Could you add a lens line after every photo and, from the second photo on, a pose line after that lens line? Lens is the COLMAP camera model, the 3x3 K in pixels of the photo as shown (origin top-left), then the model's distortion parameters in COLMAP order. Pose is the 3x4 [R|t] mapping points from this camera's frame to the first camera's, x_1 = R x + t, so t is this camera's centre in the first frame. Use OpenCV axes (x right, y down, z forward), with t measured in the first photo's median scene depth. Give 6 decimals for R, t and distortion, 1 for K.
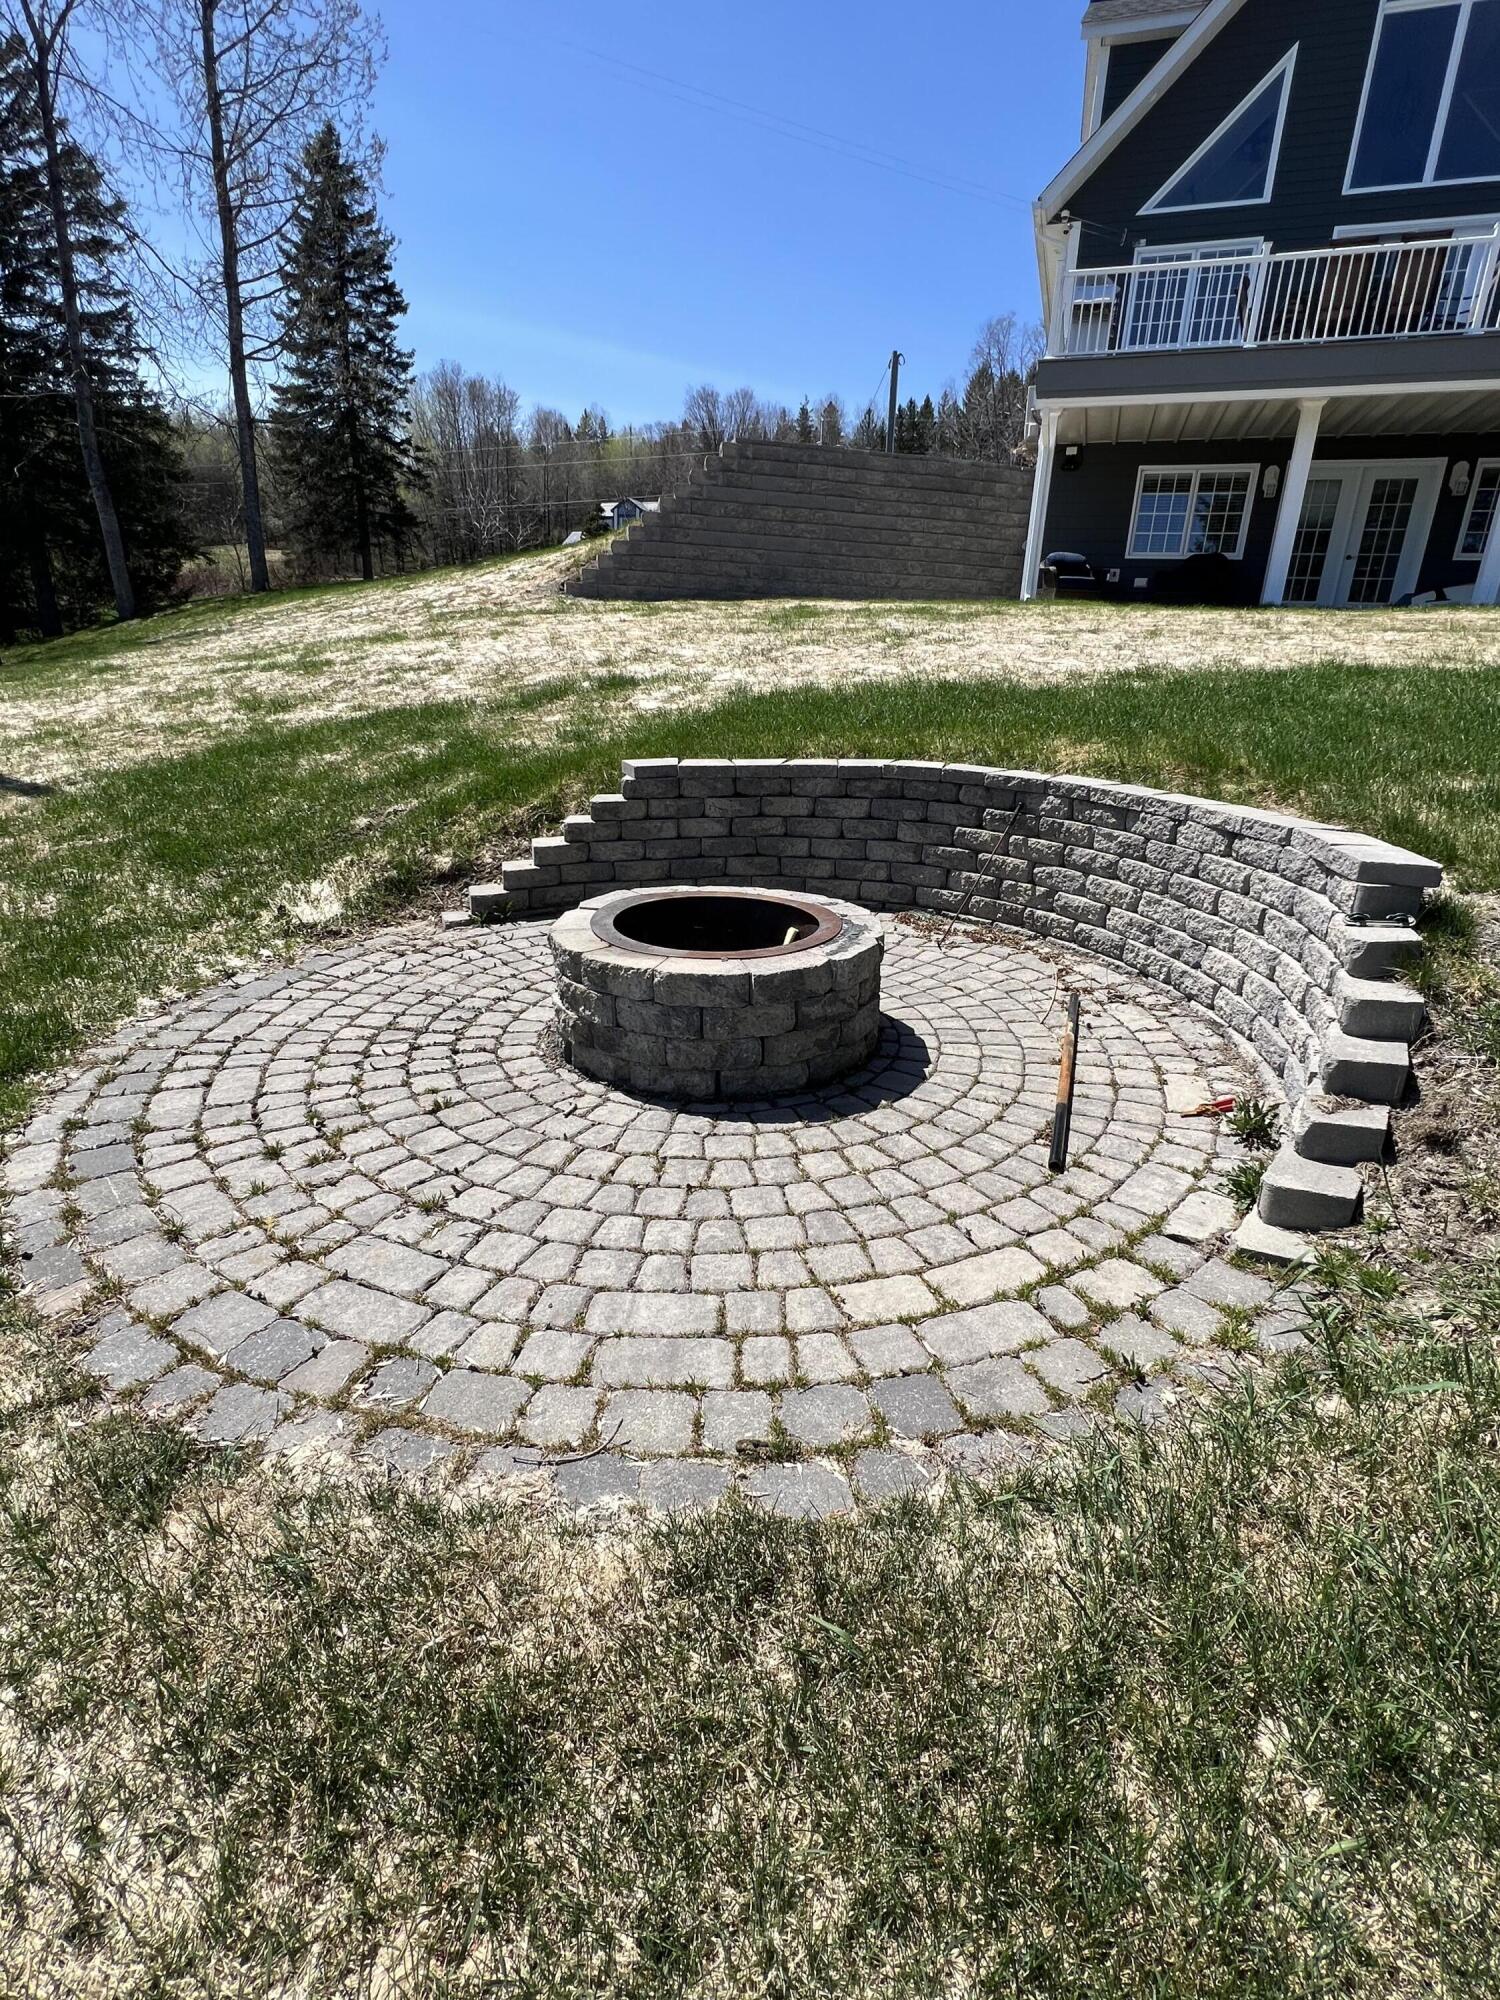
lens RADIAL K [[934.8, 0, 749.3], [0, 934.8, 997.2], [0, 0, 1]] dist [-0.001595, -0.000390]
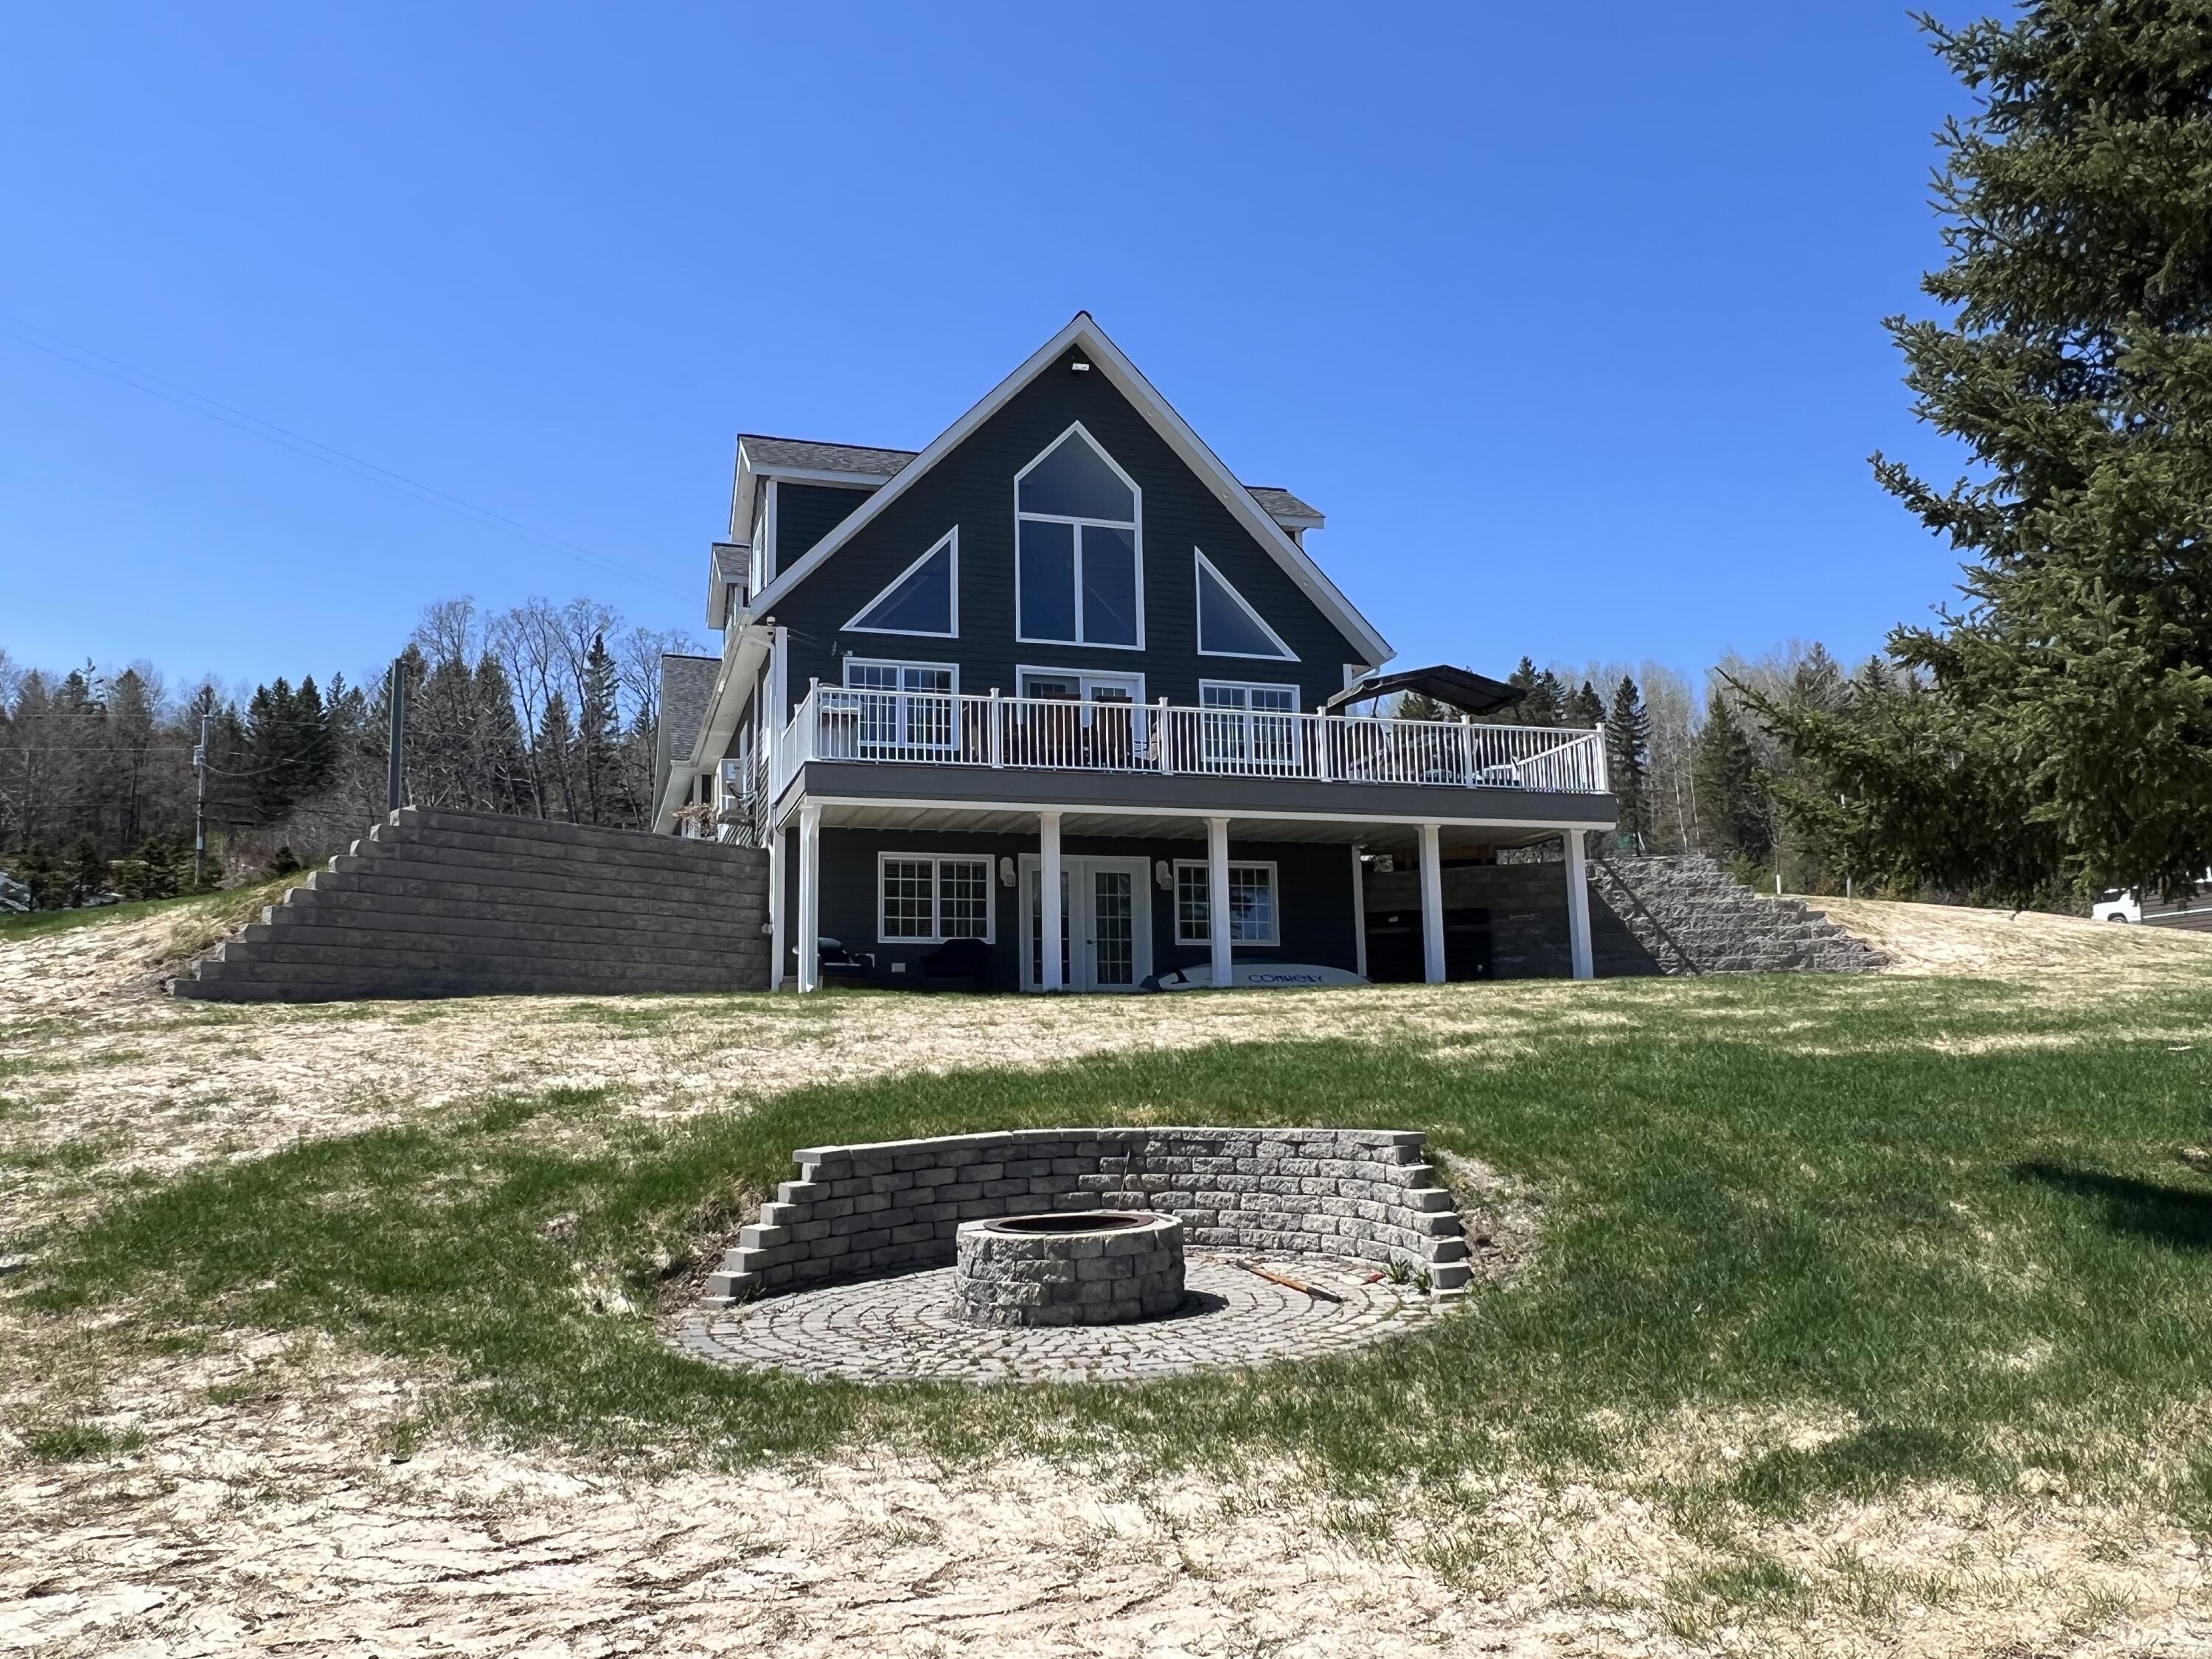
lens RADIAL K [[1604.9, 0, 1106.4], [0, 1604.9, 833.1], [0, 0, 1]] dist [0.000827, -0.004793]
pose [[0.801785, 0.036229, 0.596514, -0.453636], [0.246599, 0.889163, -0.385460, 0.107451], [-0.544362, 0.456155, 0.703983, -0.323995]]
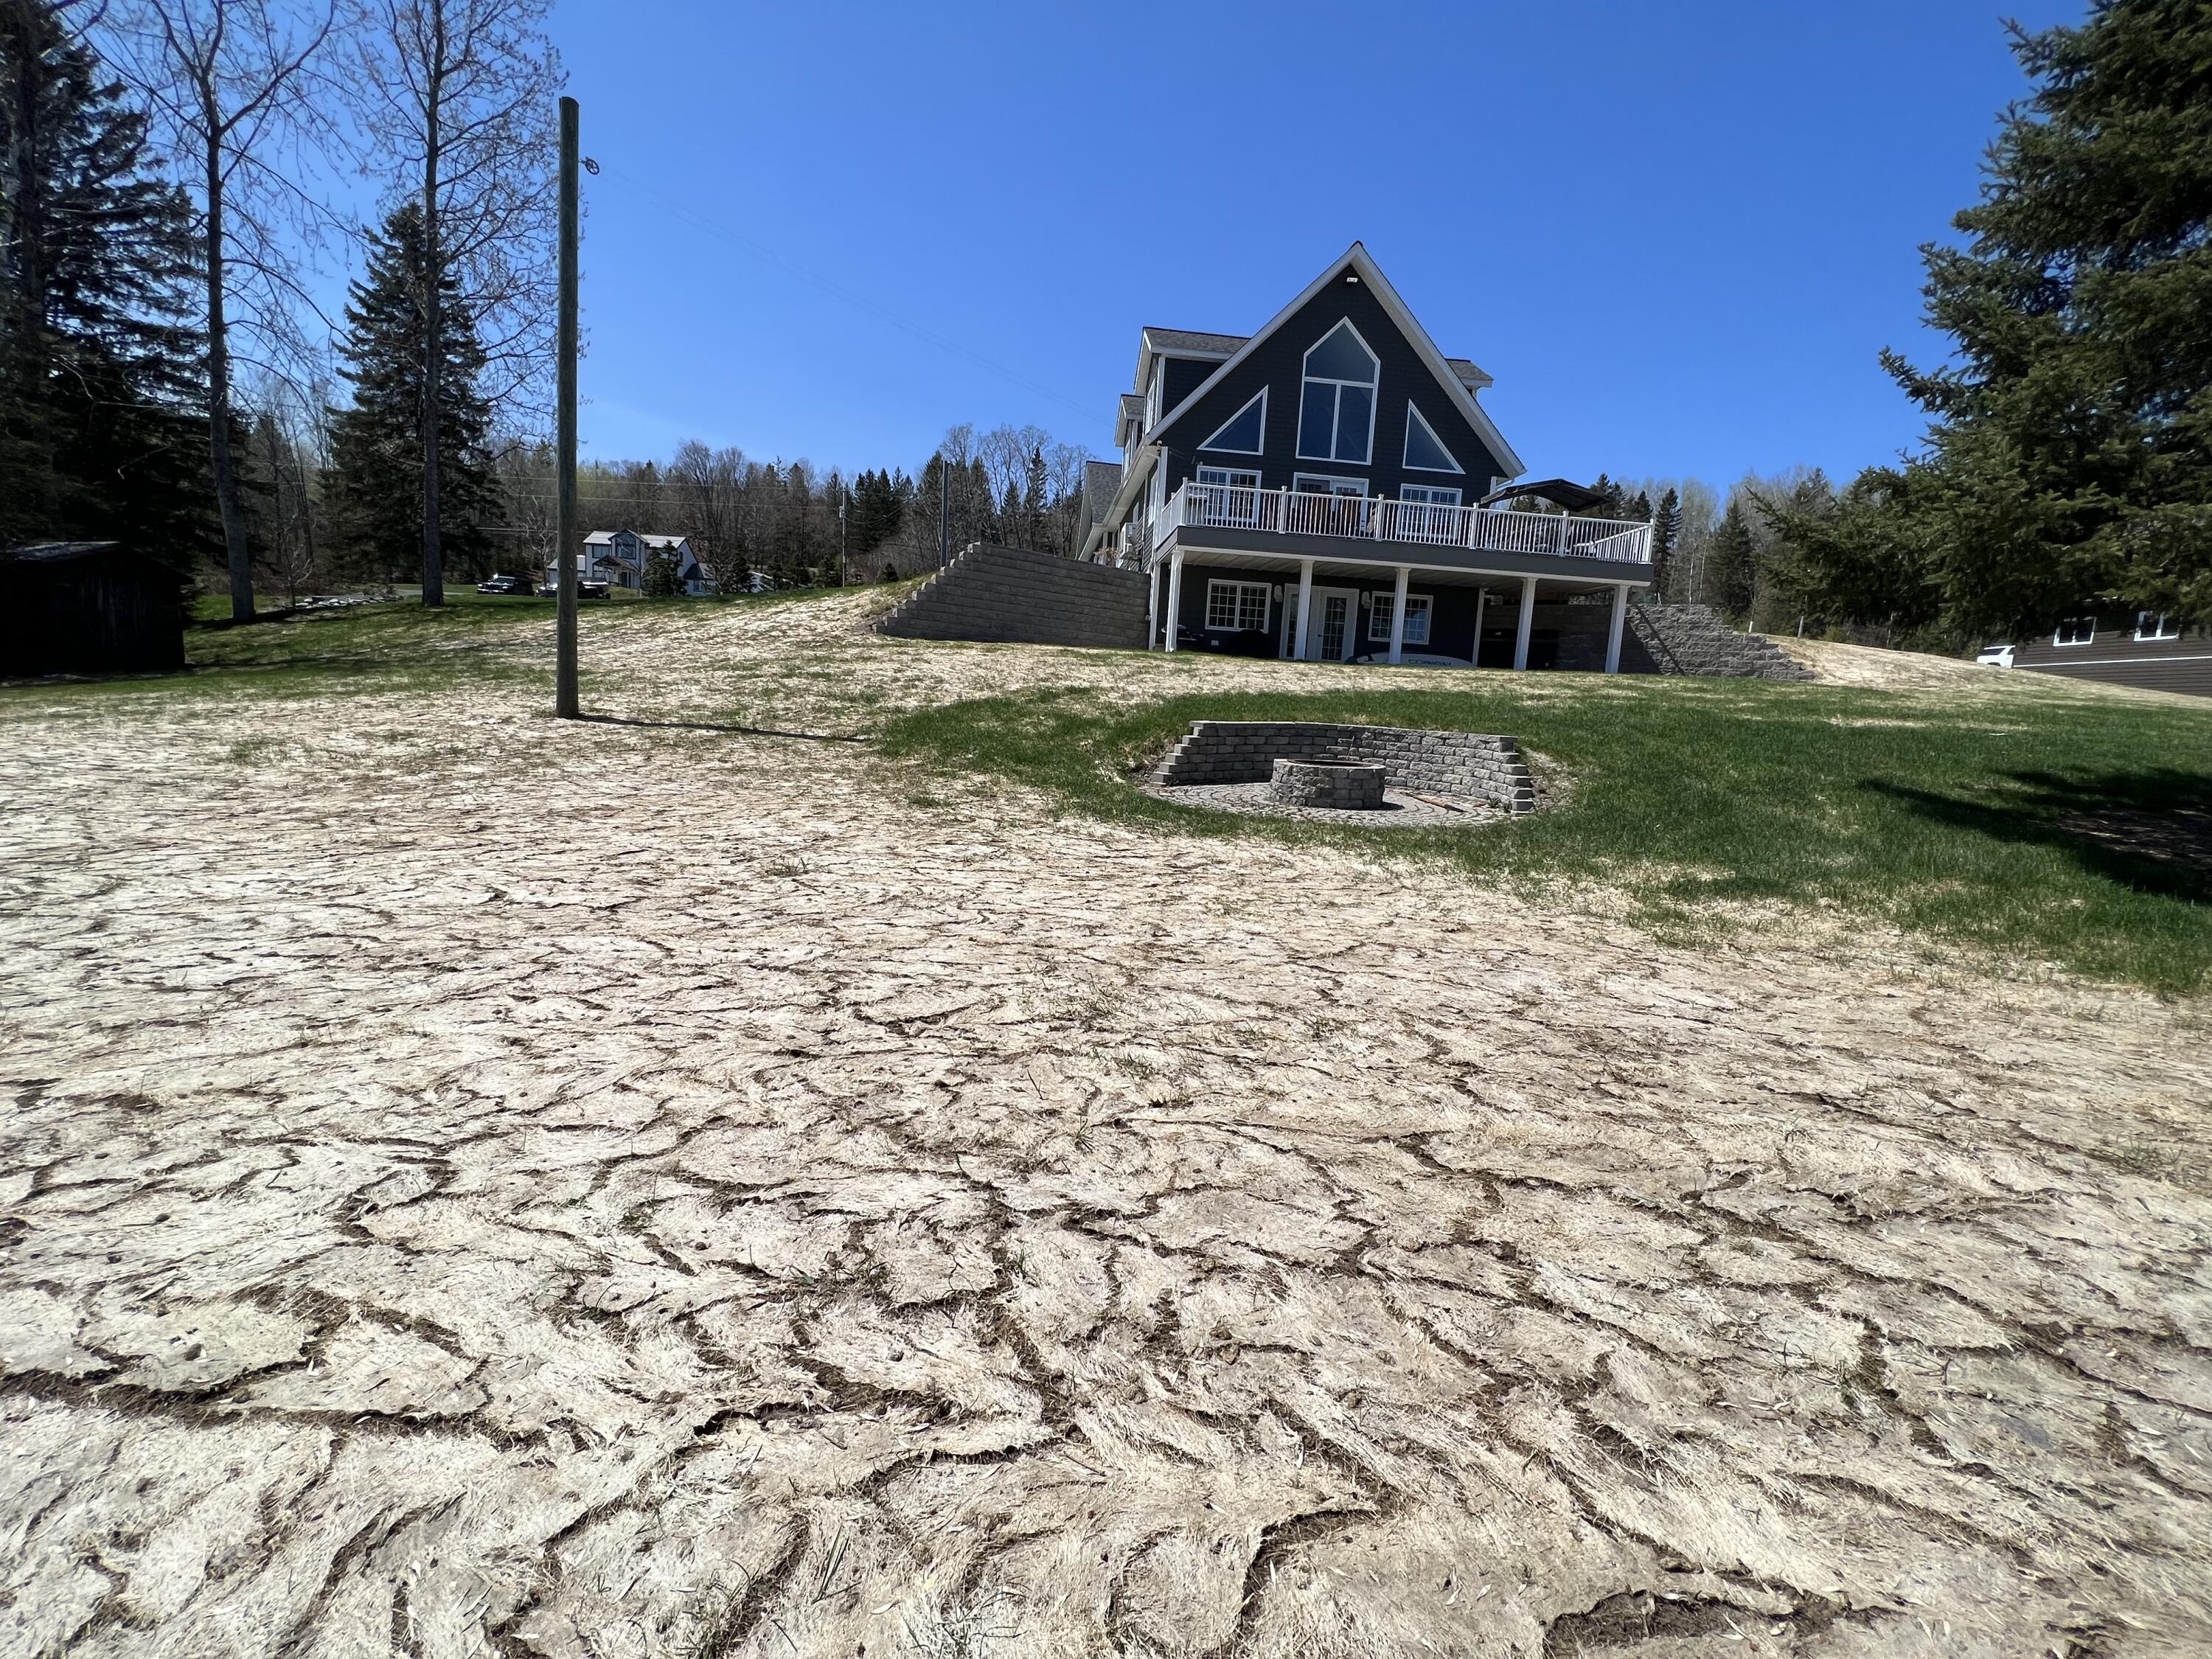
lens RADIAL K [[885.5, 0, 1101.8], [0, 885.5, 822.3], [0, 0, 1]] dist [-0.003005, 0.001203]
pose [[0.912943, -0.036331, 0.406468, -0.564919], [0.113349, 0.979412, -0.167043, 0.150656], [-0.392030, 0.198573, 0.898265, -0.375377]]
